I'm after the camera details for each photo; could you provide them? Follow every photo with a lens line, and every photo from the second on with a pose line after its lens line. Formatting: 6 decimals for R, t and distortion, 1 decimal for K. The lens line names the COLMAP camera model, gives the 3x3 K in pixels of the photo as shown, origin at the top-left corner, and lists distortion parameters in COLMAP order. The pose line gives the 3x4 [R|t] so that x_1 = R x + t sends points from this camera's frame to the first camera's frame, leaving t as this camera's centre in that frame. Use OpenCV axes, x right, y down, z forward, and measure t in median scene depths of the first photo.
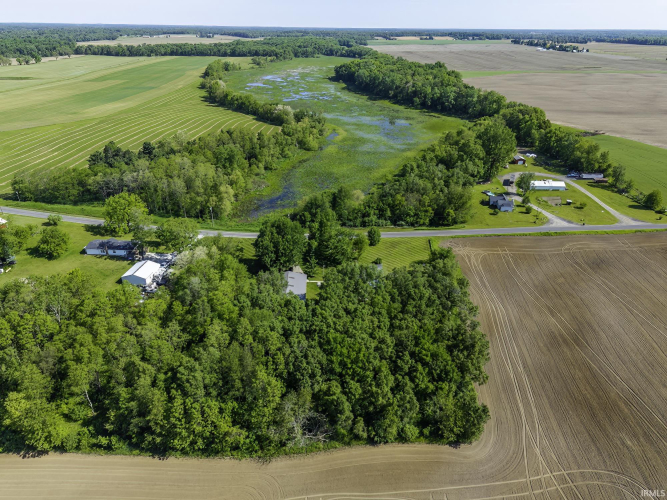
lens RADIAL K [[443.5, 0, 335.4], [0, 443.5, 249.6], [0, 0, 1]] dist [0.043297, -0.028587]
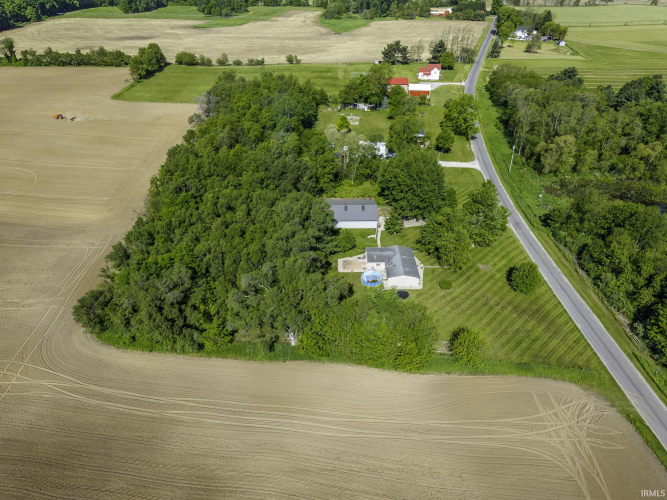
lens RADIAL K [[443.5, 0, 335.4], [0, 443.5, 249.6], [0, 0, 1]] dist [0.043297, -0.028587]
pose [[-0.023970, 0.546502, -0.837115, 0.766928], [-0.449513, 0.742041, 0.497306, -0.321790], [0.892952, 0.388215, 0.227873, 0.904454]]
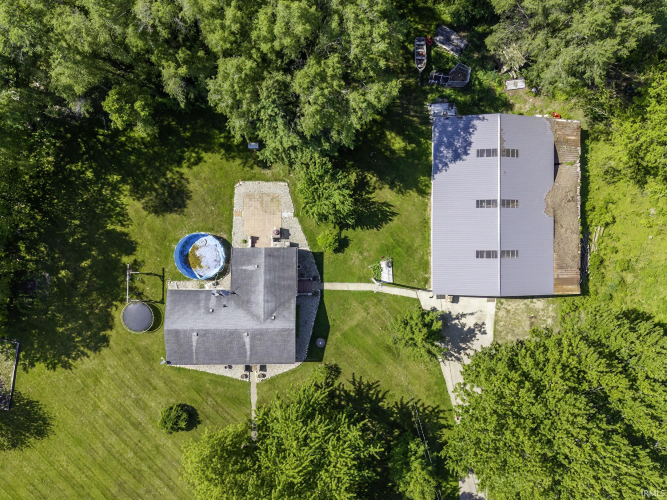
lens RADIAL K [[443.5, 0, 335.4], [0, 443.5, 249.6], [0, 0, 1]] dist [0.043297, -0.028587]
pose [[-0.998240, -0.037740, -0.045752, 0.016692], [-0.025199, -0.428438, 0.903220, -0.229478], [-0.053689, 0.902783, 0.426733, 1.007268]]
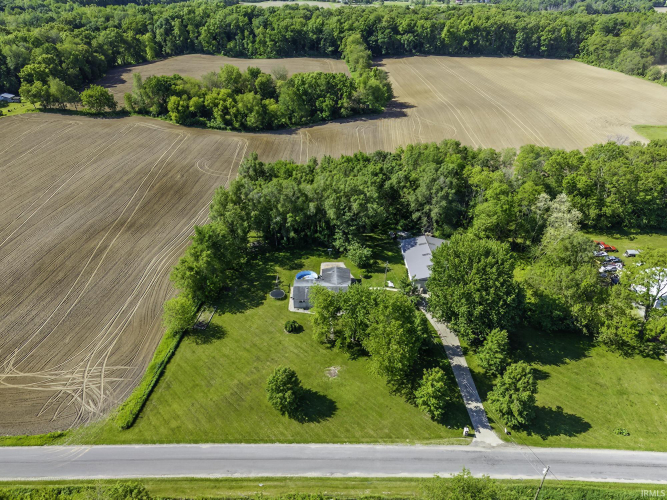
lens RADIAL K [[457.0, 0, 336.2], [0, 457.0, 250.7], [0, 0, 1]] dist [0.039211, -0.023884]
pose [[-0.999581, -0.028010, -0.007250, 0.063398], [-0.021037, 0.531584, 0.846744, -0.636954], [-0.019863, 0.846542, -0.531951, 1.569922]]
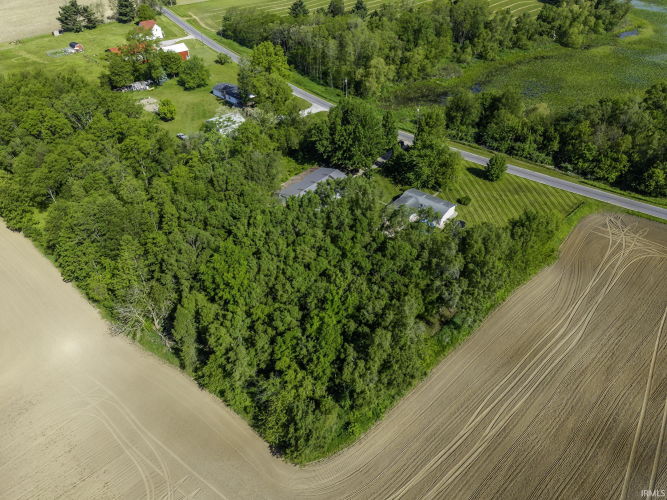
lens RADIAL K [[443.5, 0, 335.4], [0, 443.5, 249.6], [0, 0, 1]] dist [0.043297, -0.028587]
pose [[0.756026, 0.410186, -0.510071, 0.430278], [-0.293924, 0.909044, 0.295377, -0.065765], [0.584836, -0.073391, 0.807825, 0.388484]]
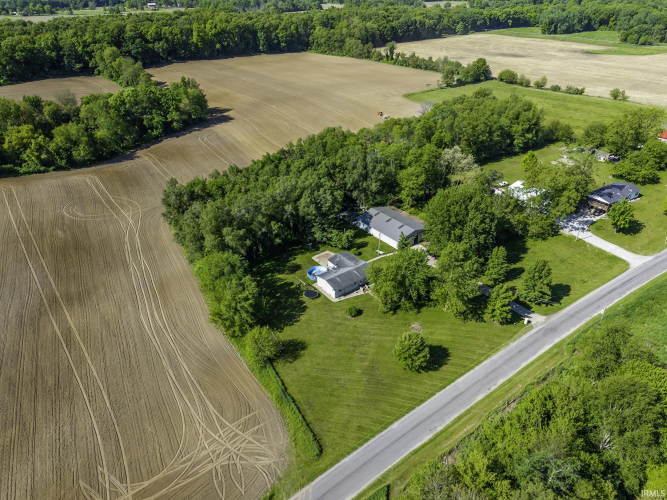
lens RADIAL K [[443.5, 0, 335.4], [0, 443.5, 249.6], [0, 0, 1]] dist [0.043297, -0.028587]
pose [[-0.816703, 0.294323, -0.496357, 0.491720], [-0.261667, 0.577750, 0.773133, -0.601291], [0.514321, 0.761301, -0.394835, 1.492820]]
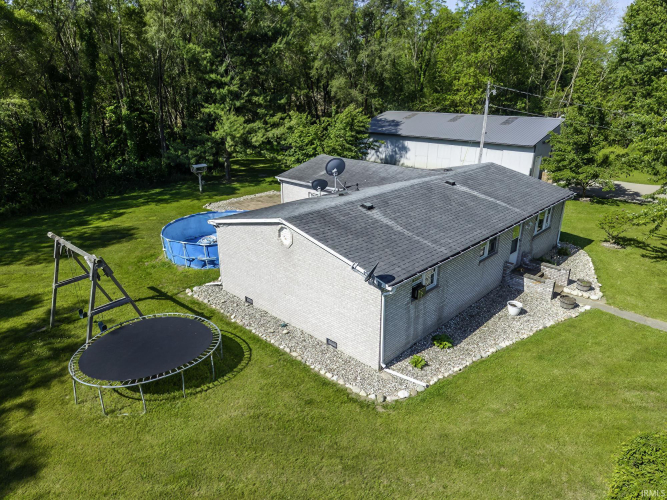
lens RADIAL K [[443.5, 0, 335.4], [0, 443.5, 249.6], [0, 0, 1]] dist [0.043297, -0.028587]
pose [[-0.710037, 0.229806, -0.665610, 0.182354], [-0.312028, 0.744699, 0.589968, -0.003565], [0.631257, 0.626588, -0.457058, 1.265376]]
